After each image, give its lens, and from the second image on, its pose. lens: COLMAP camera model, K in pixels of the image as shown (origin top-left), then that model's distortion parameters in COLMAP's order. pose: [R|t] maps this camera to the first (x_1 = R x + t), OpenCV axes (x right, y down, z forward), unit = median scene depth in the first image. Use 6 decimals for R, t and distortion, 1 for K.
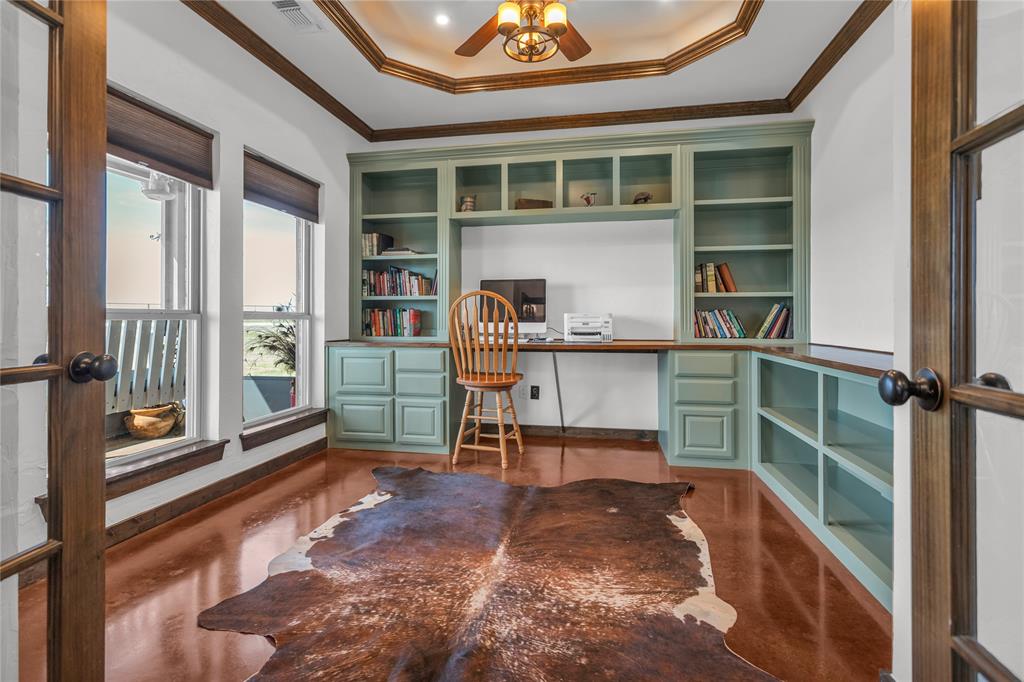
lens RADIAL K [[486.0, 0, 509.9], [0, 486.0, 337.8], [0, 0, 1]] dist [0.002430, 0.000652]
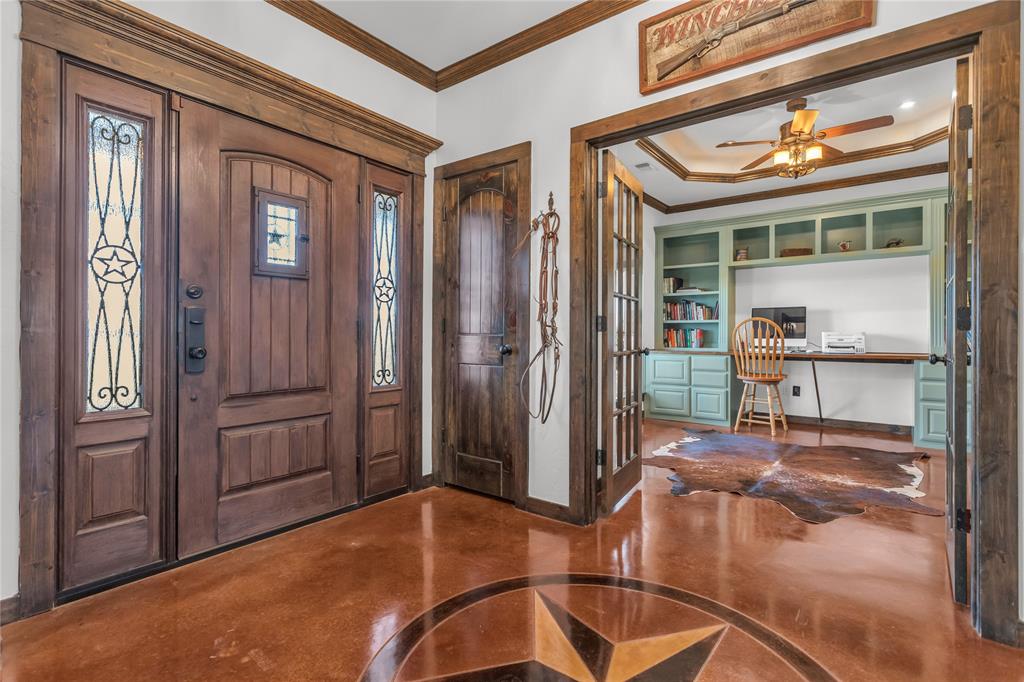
lens RADIAL K [[486.0, 0, 509.9], [0, 486.0, 337.8], [0, 0, 1]] dist [0.002430, 0.000652]
pose [[0.890064, 0.004823, -0.455810, -0.044173], [-0.019140, 0.999458, -0.026799, 0.018343], [0.455433, 0.032577, 0.889674, -0.597661]]
